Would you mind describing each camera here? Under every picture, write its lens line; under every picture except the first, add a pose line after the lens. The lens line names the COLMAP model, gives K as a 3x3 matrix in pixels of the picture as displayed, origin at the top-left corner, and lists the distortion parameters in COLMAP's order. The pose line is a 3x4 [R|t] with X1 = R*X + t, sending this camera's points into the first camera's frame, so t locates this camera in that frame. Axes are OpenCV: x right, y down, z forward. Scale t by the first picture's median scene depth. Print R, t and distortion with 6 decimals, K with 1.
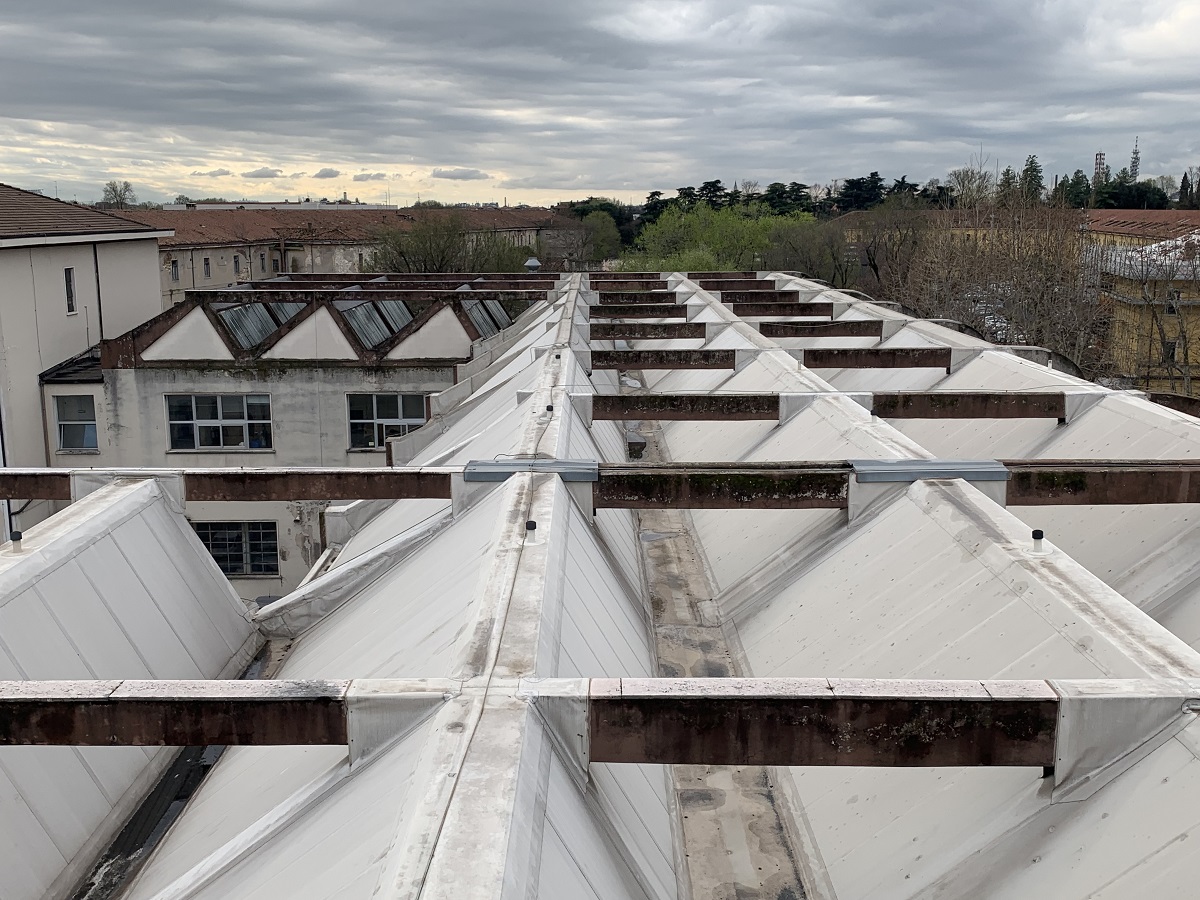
lens RADIAL K [[1250.9, 0, 600.0], [0, 1250.9, 450.0], [0, 0, 1]] dist [0.180947, -0.457117]
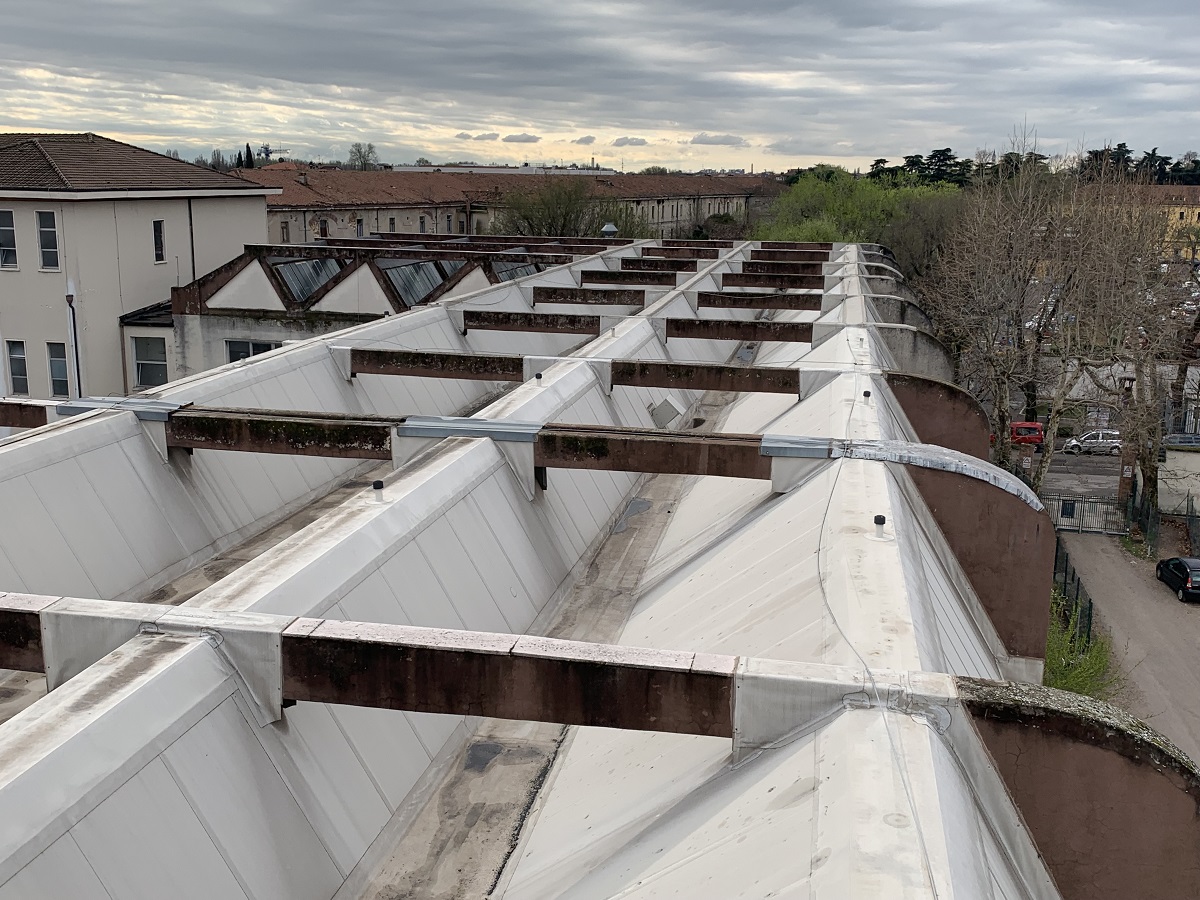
lens RADIAL K [[1250.9, 0, 600.0], [0, 1250.9, 450.0], [0, 0, 1]] dist [0.180947, -0.457117]
pose [[0.980216, 0.060895, -0.188330, 0.178230], [-0.056151, 0.997959, 0.030428, -0.001263], [0.189799, -0.019251, 0.981634, 0.000602]]
